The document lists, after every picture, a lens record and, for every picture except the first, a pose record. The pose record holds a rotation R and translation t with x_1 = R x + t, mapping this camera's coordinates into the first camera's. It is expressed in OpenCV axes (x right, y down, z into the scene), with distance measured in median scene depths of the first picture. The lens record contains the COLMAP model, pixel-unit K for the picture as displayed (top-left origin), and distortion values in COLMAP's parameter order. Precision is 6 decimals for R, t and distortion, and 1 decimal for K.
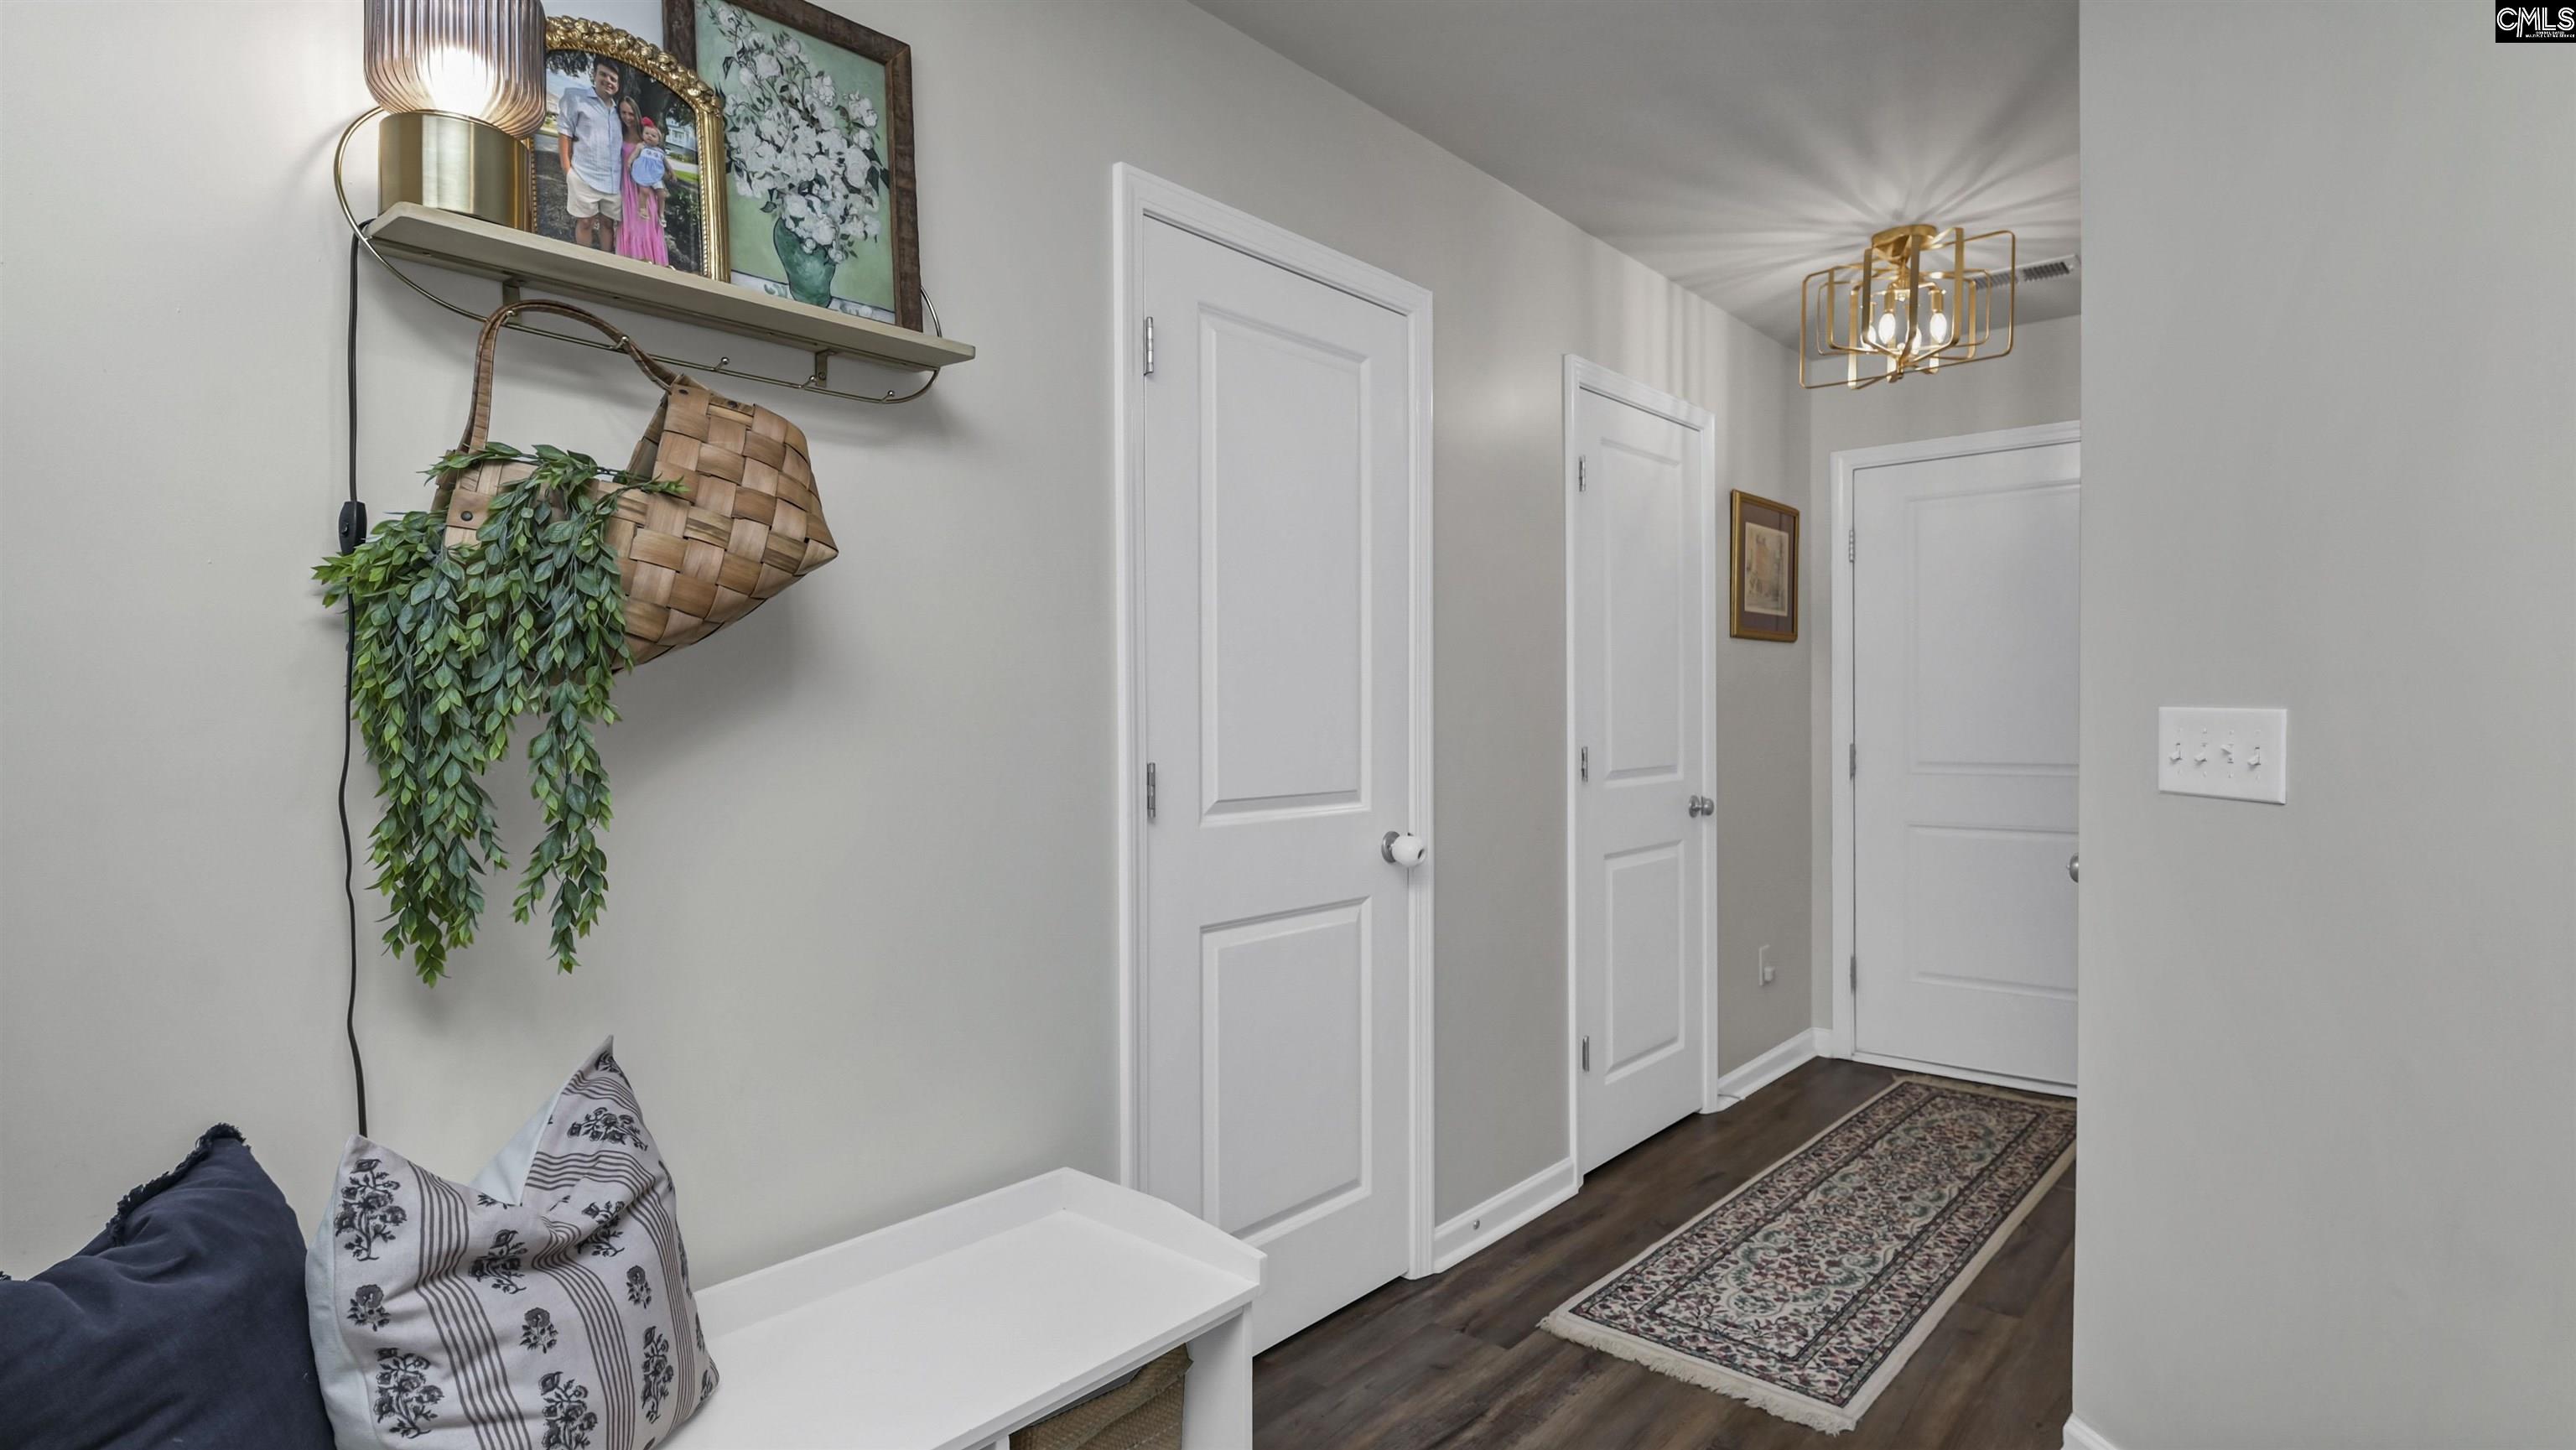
lens RADIAL K [[1273.0, 0, 1324.0], [0, 1273.0, 711.2], [0, 0, 1]] dist [0.006309, 0.001834]
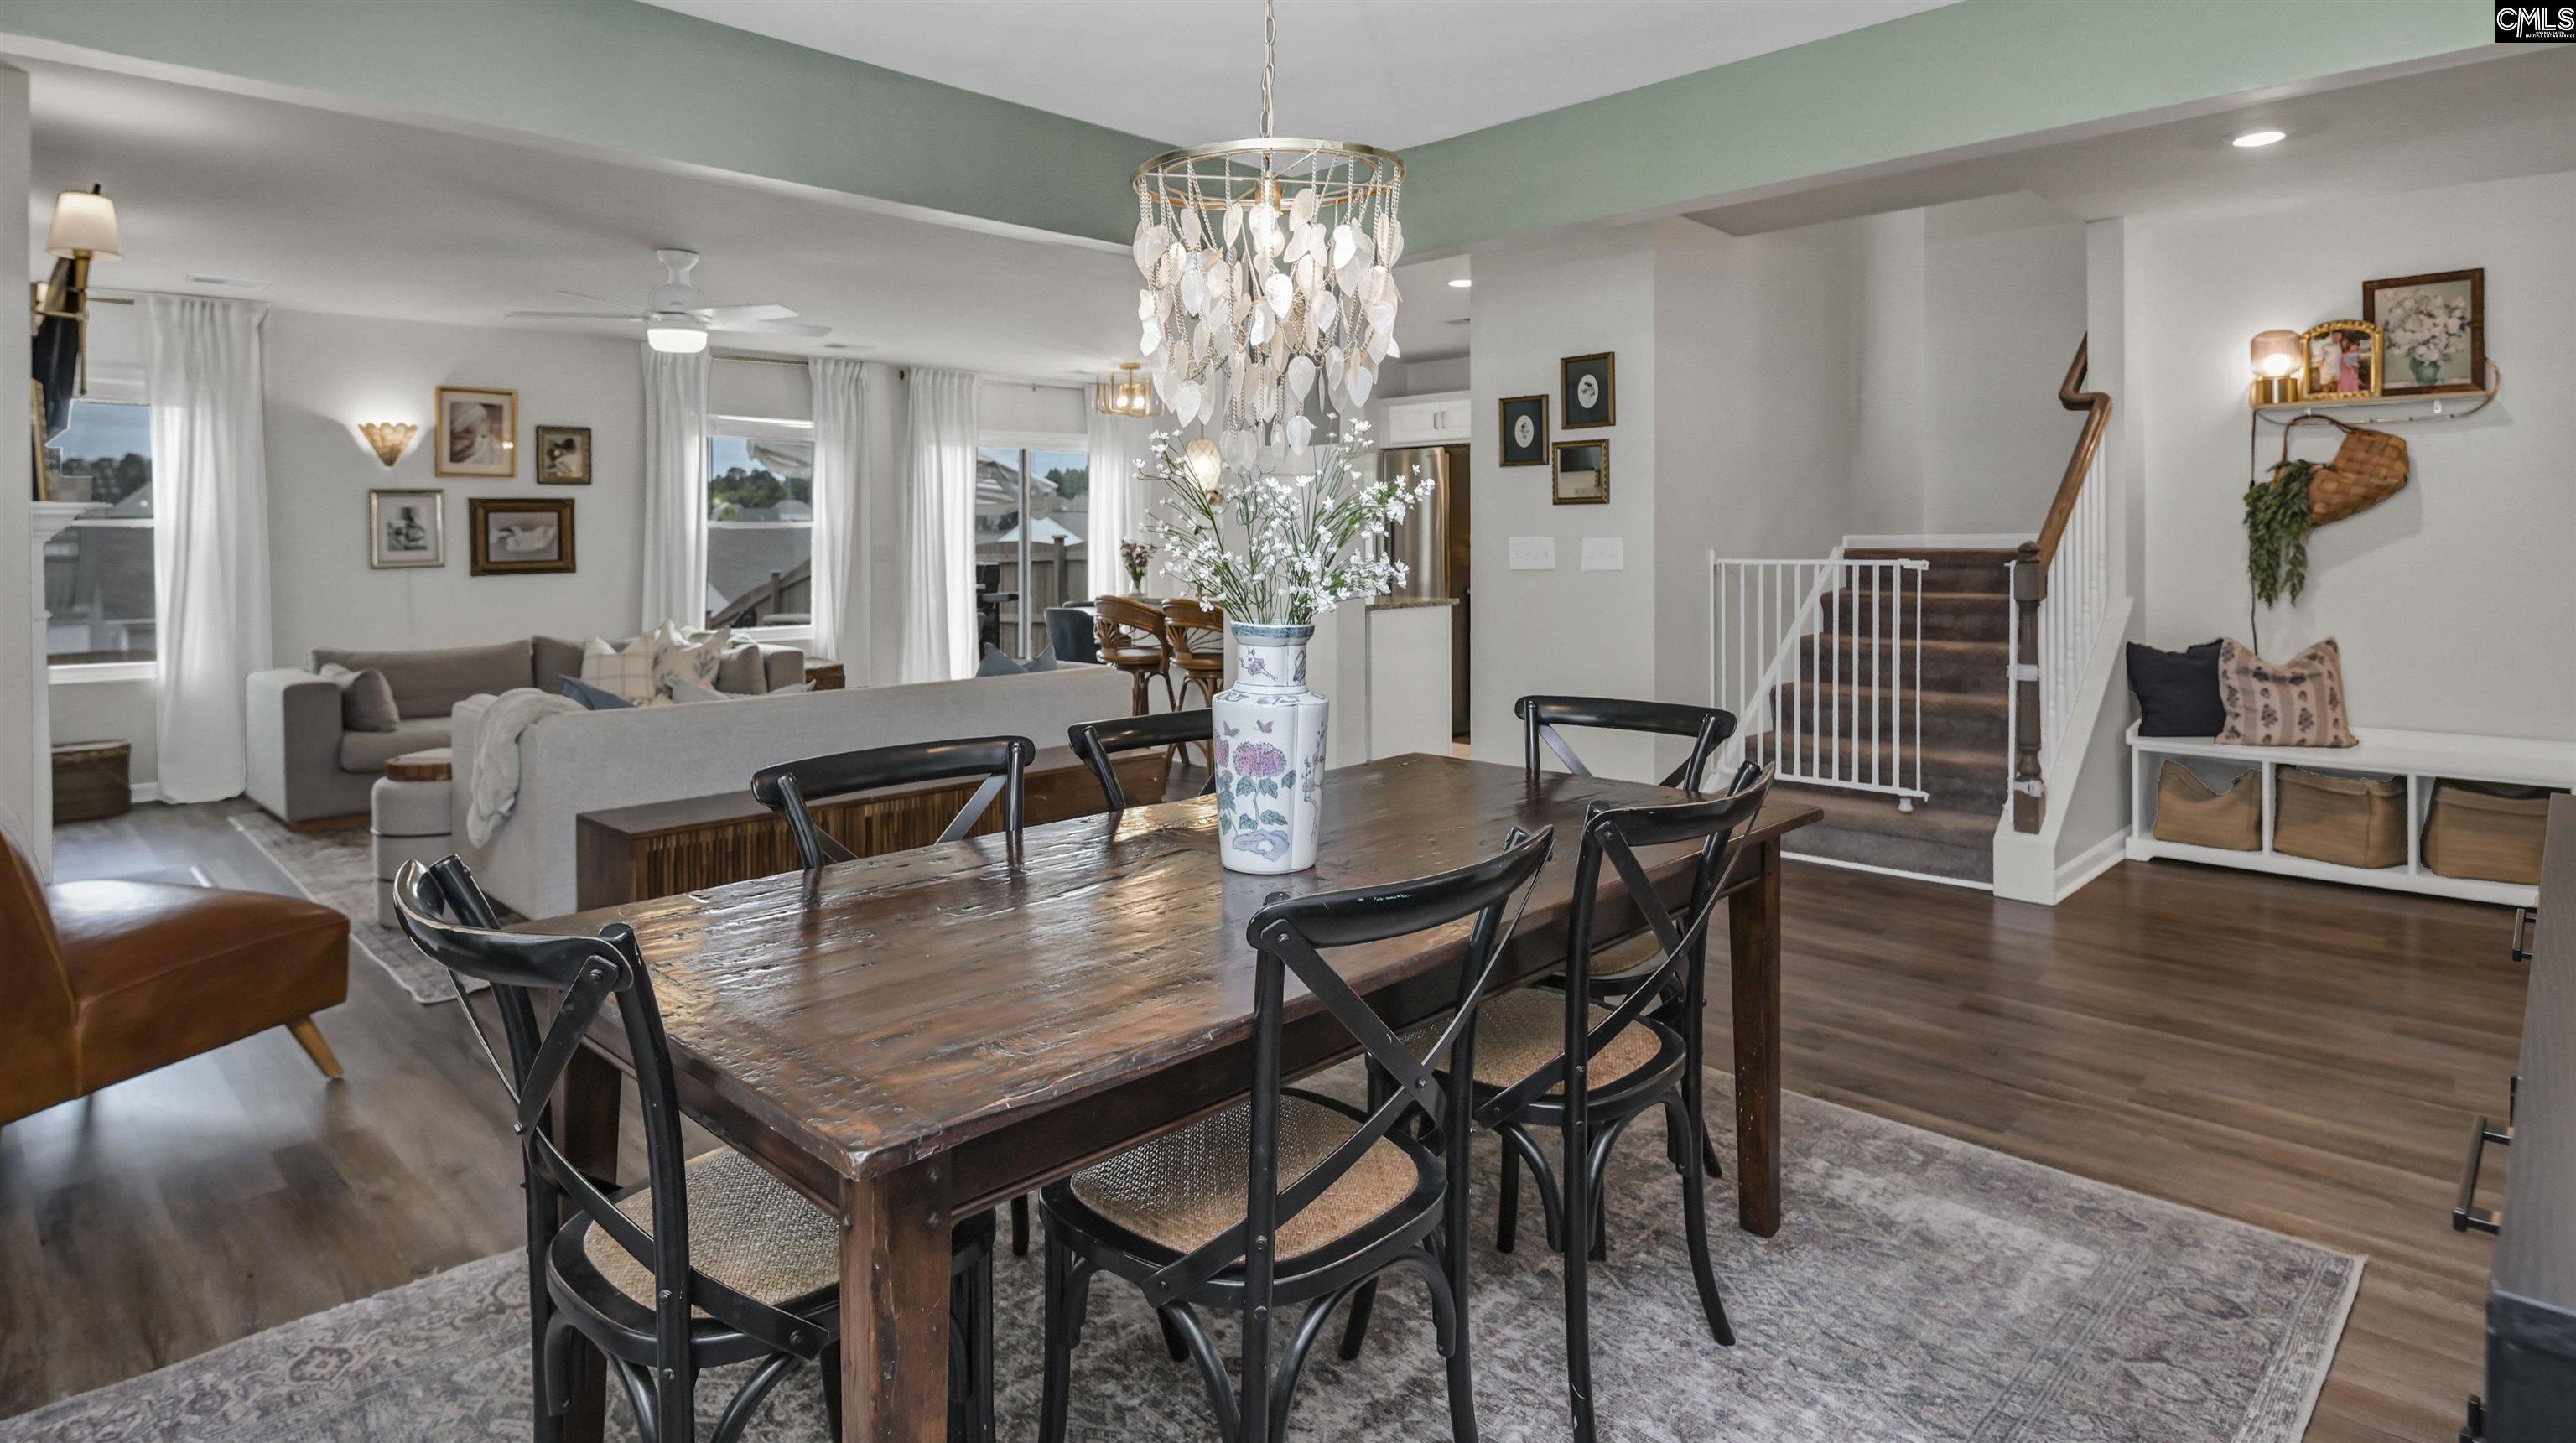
lens RADIAL K [[1423.6, 0, 1290.2], [0, 1423.6, 557.3], [0, 0, 1]] dist [0.003636, 0.001219]
pose [[-0.056392, 0.031527, -0.997911, 2.816386], [-0.003748, 0.999488, 0.031788, -0.043528], [0.998402, 0.005532, -0.056245, -1.251662]]
